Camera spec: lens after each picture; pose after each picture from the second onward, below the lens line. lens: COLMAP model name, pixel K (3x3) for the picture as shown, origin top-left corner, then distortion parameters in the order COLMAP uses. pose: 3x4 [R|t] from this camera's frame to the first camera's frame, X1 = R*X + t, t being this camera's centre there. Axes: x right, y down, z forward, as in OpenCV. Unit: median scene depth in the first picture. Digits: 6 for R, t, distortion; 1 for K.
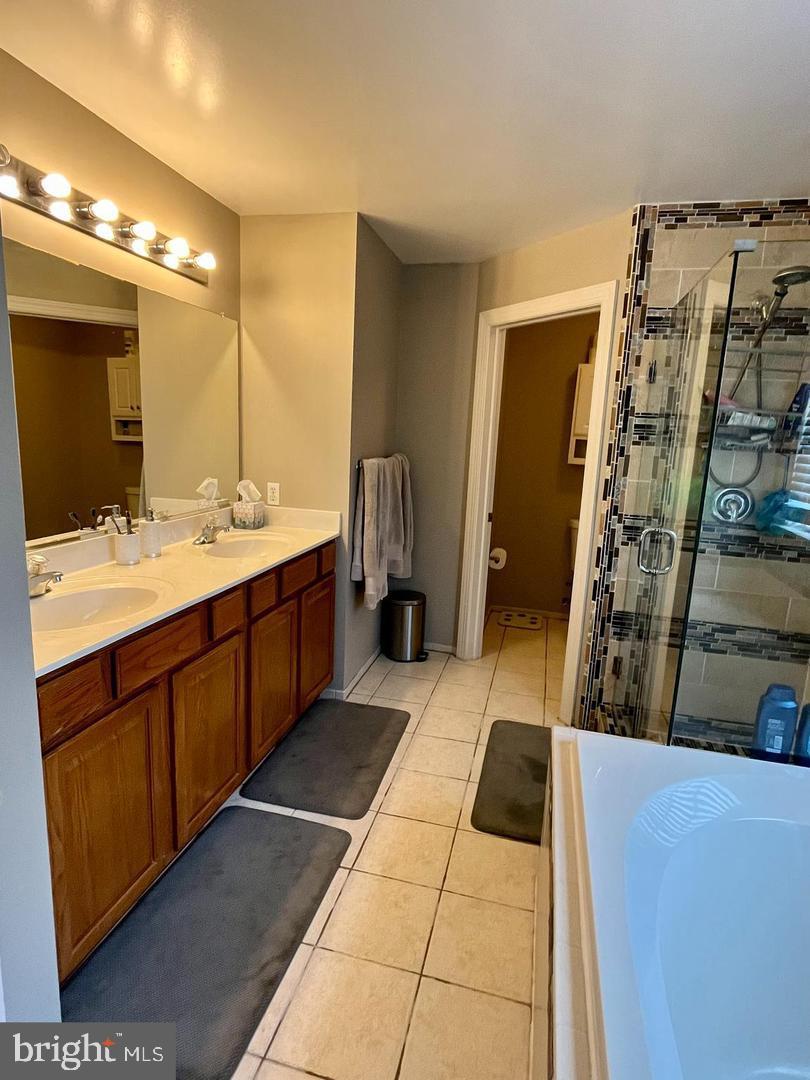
lens RADIAL K [[578.4, 0, 403.8], [0, 578.4, 532.4], [0, 0, 1]] dist [-0.005302, 0.000132]
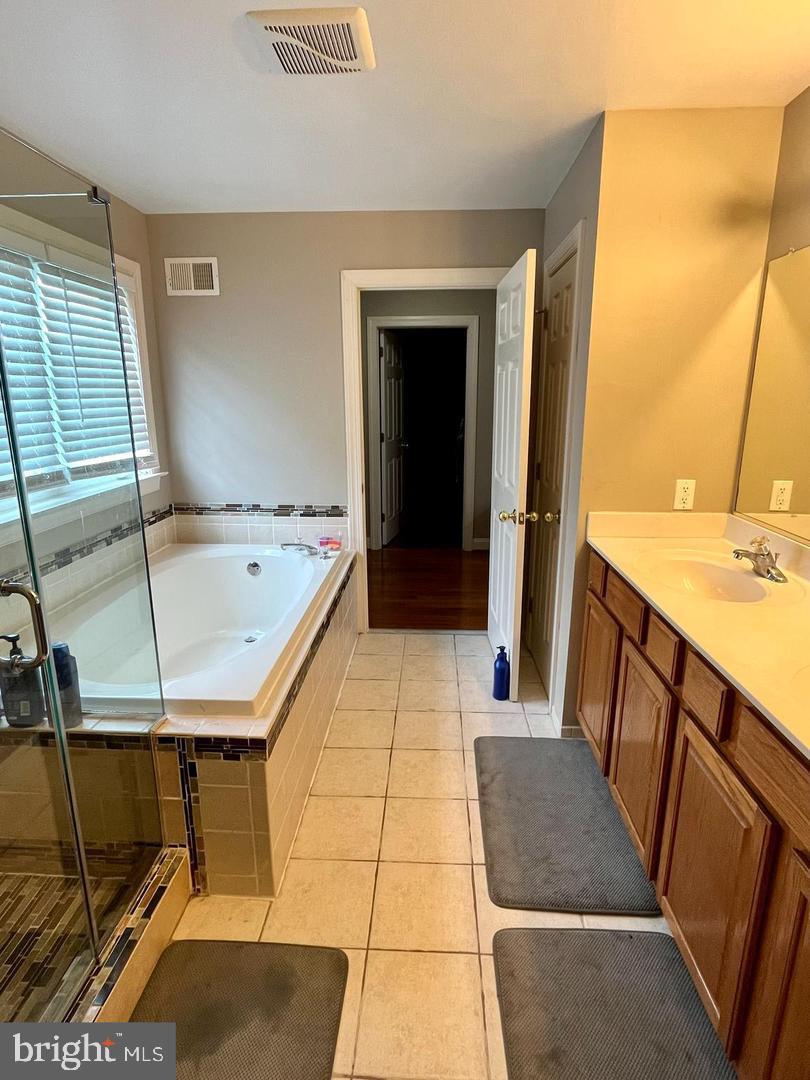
lens RADIAL K [[578.4, 0, 405.3], [0, 578.4, 537.1], [0, 0, 1]] dist [-0.005302, 0.000132]
pose [[-0.979660, 0.002961, -0.200641, 0.155237], [-0.077965, 0.915715, 0.394193, -0.215302], [0.184897, 0.401818, -0.896858, 1.188948]]
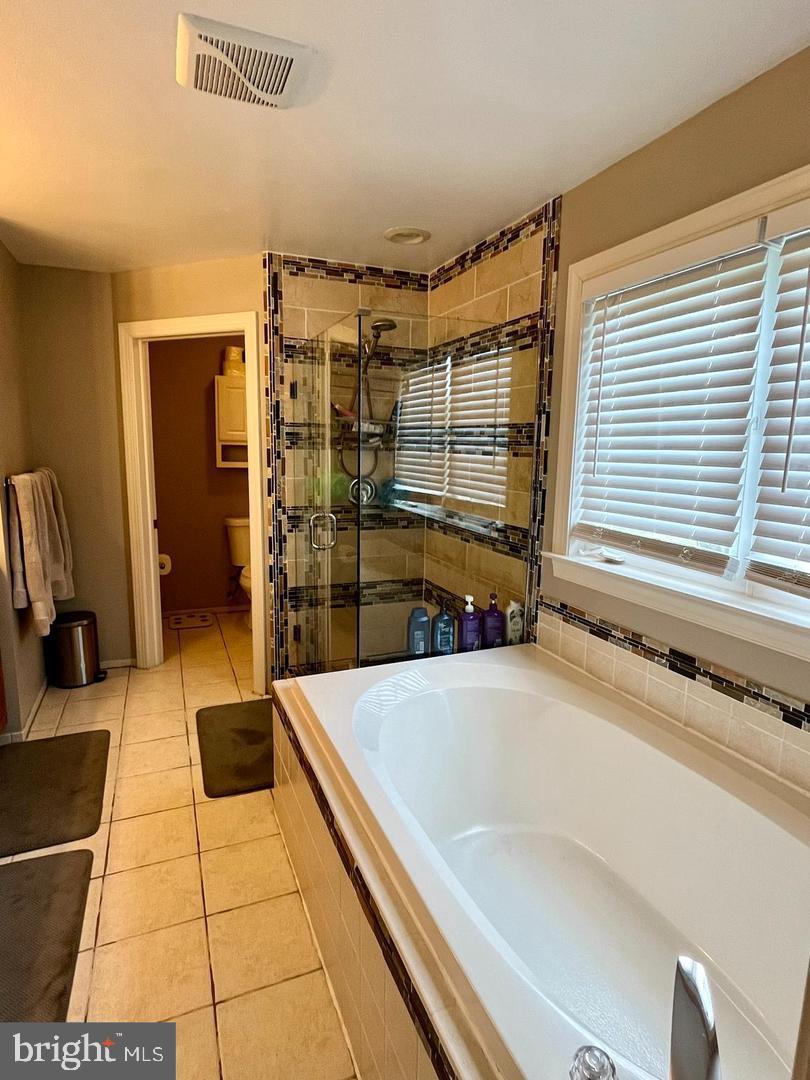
lens RADIAL K [[578.4, 0, 405.9], [0, 578.4, 533.1], [0, 0, 1]] dist [-0.005302, 0.000132]
pose [[0.798616, -0.123734, 0.588984, -0.138542], [0.125873, 0.991334, 0.037586, 0.009113], [-0.588530, 0.044120, 0.807270, -0.117938]]
